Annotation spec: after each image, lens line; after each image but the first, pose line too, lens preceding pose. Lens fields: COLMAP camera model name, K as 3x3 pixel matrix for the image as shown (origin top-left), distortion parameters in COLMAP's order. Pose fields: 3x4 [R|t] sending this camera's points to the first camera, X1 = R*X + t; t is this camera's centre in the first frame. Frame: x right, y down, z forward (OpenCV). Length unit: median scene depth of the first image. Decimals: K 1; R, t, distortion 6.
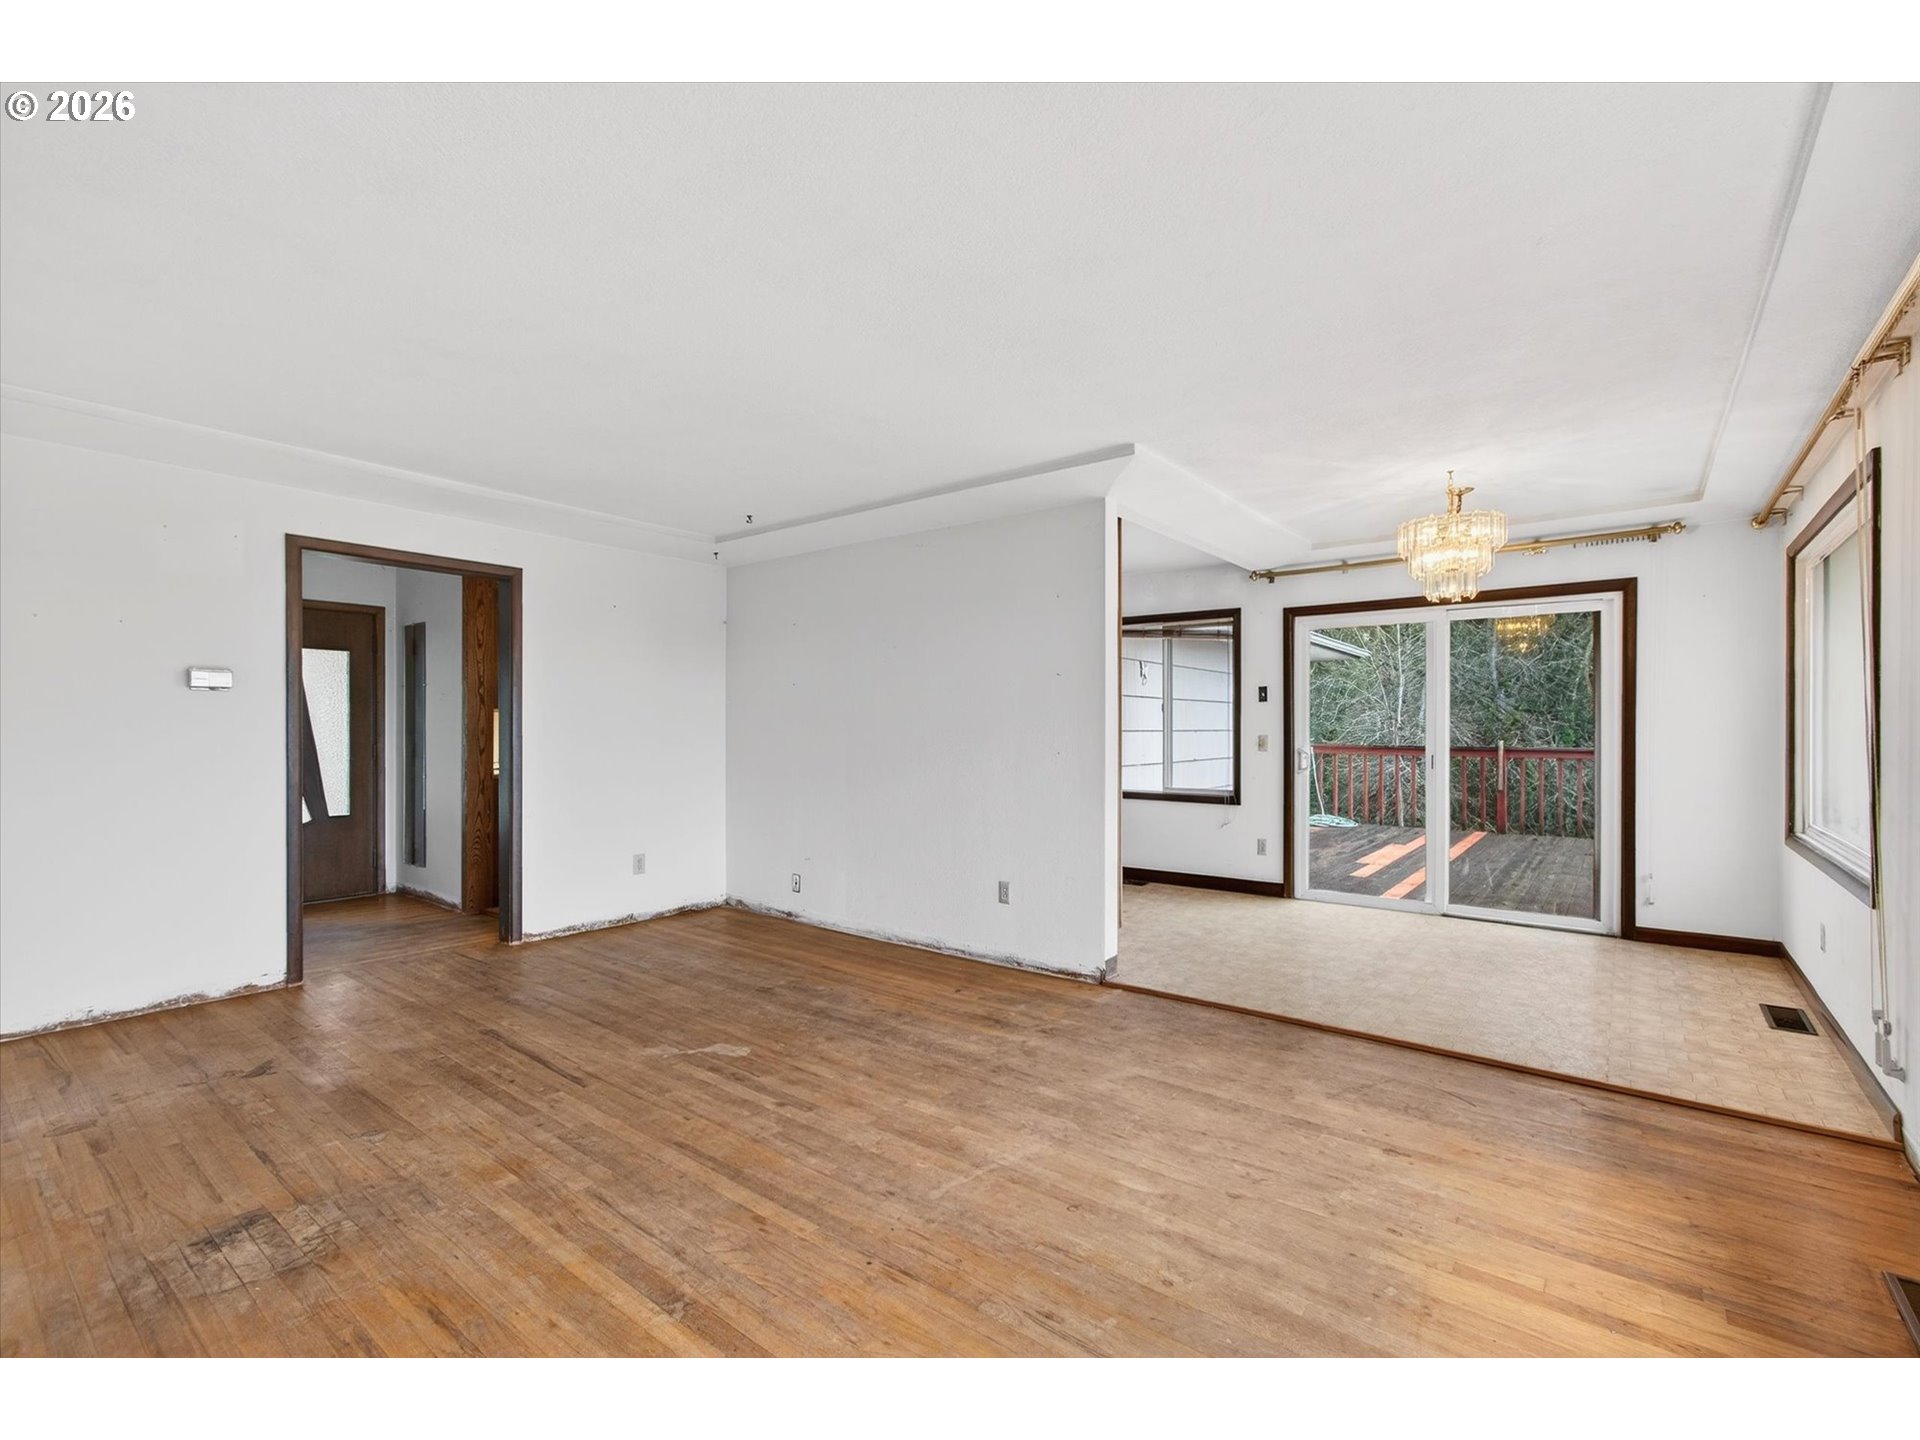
lens RADIAL K [[859.9, 0, 952.4], [0, 859.9, 734.2], [0, 0, 1]] dist [-0.000084, 0.000207]
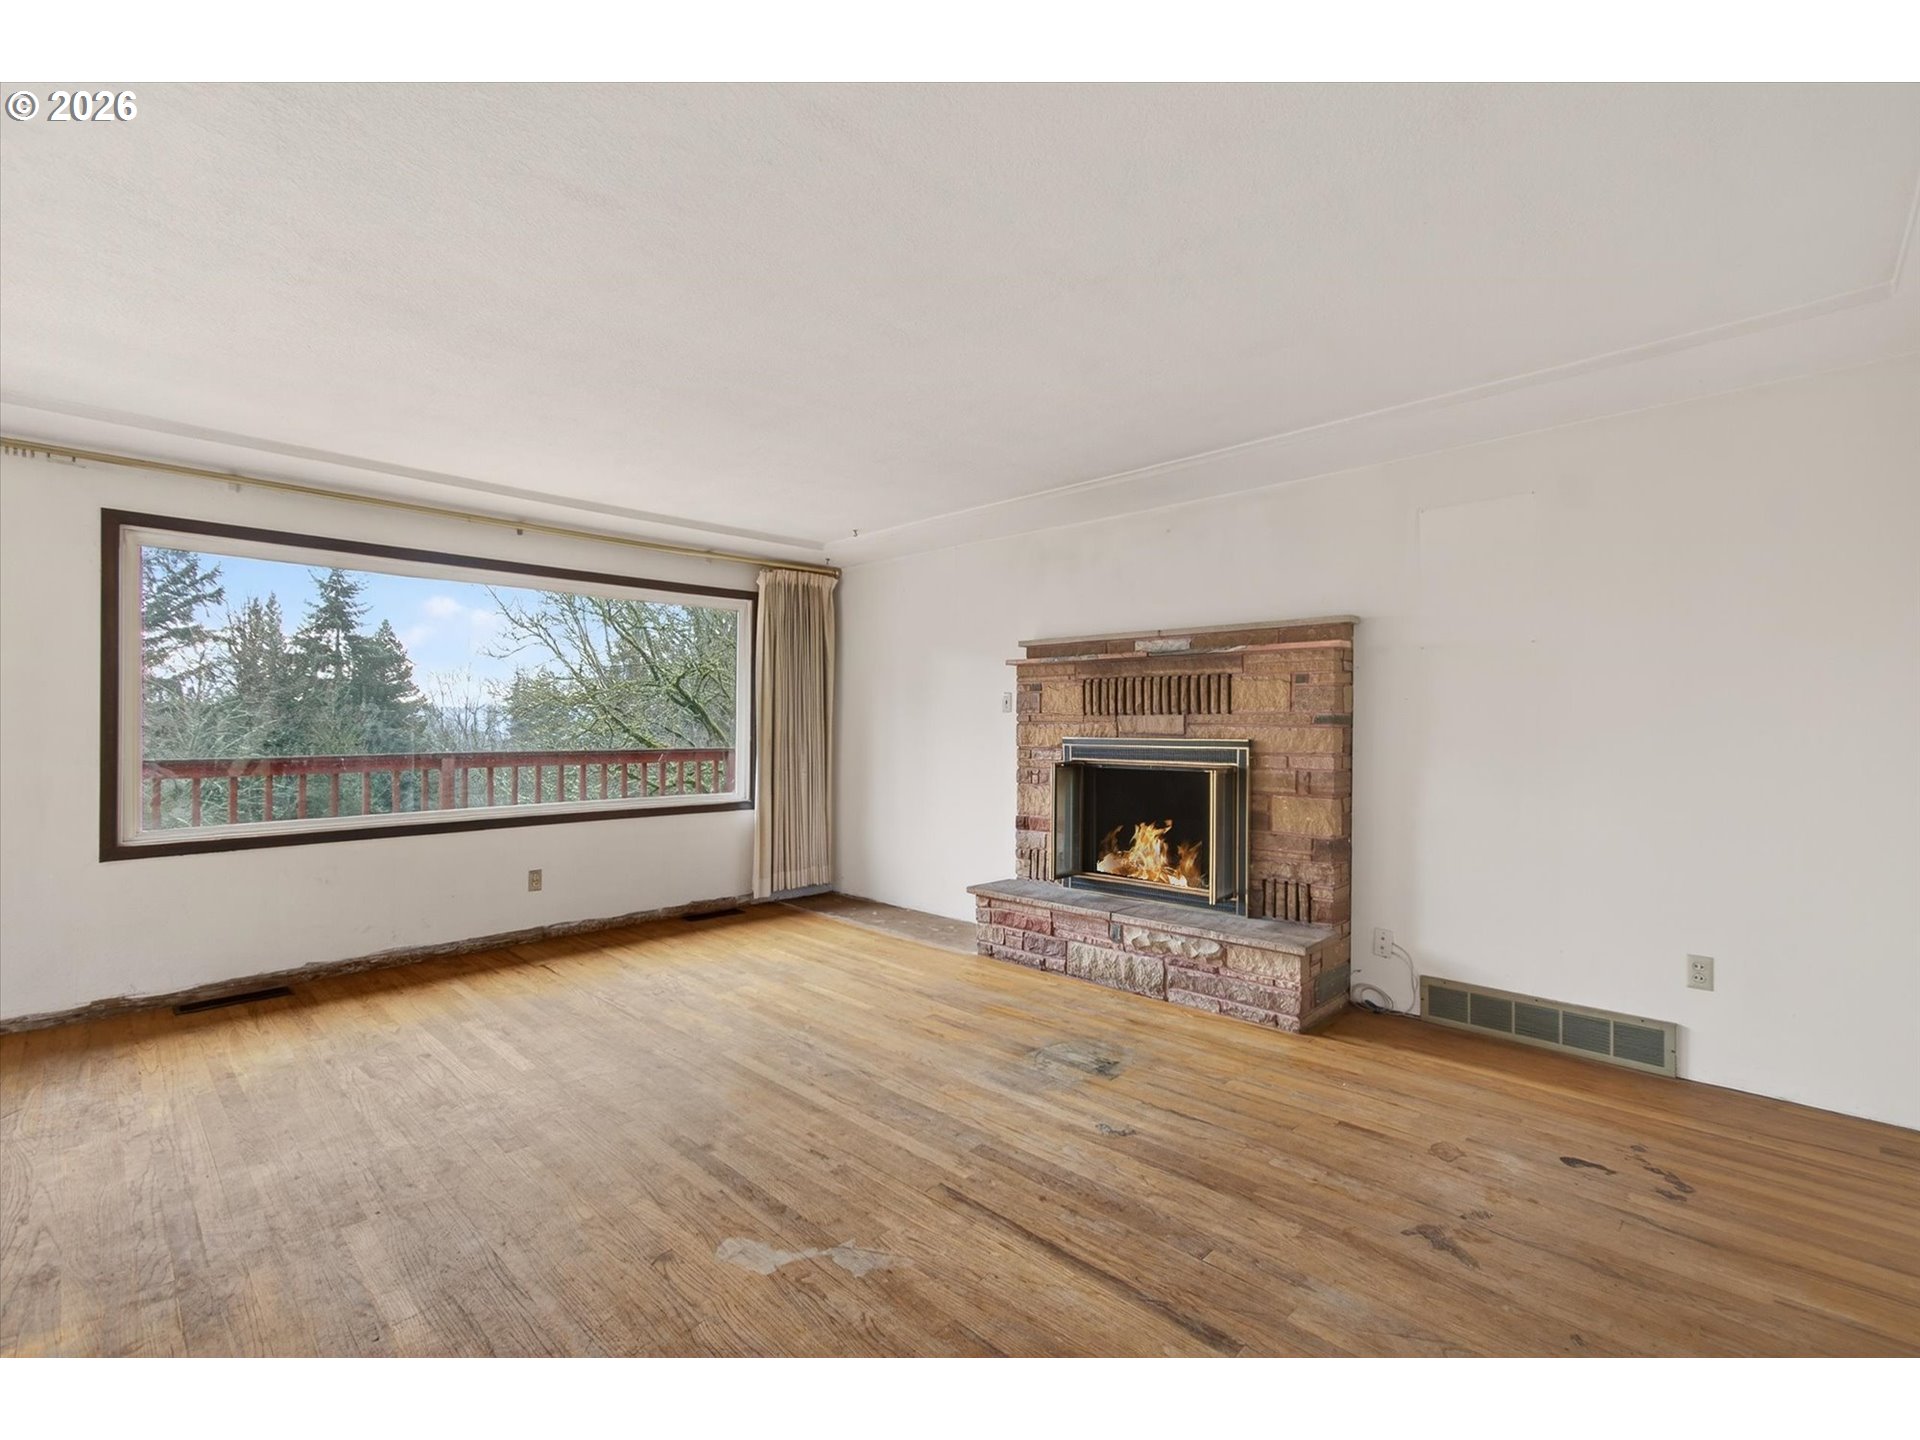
lens RADIAL K [[859.9, 0, 952.4], [0, 859.9, 734.2], [0, 0, 1]] dist [-0.000084, 0.000207]
pose [[-0.994820, -0.003952, 0.101577, -0.539037], [-0.003076, 0.999957, 0.008772, -0.004424], [-0.101607, 0.008414, -0.994789, 1.850915]]
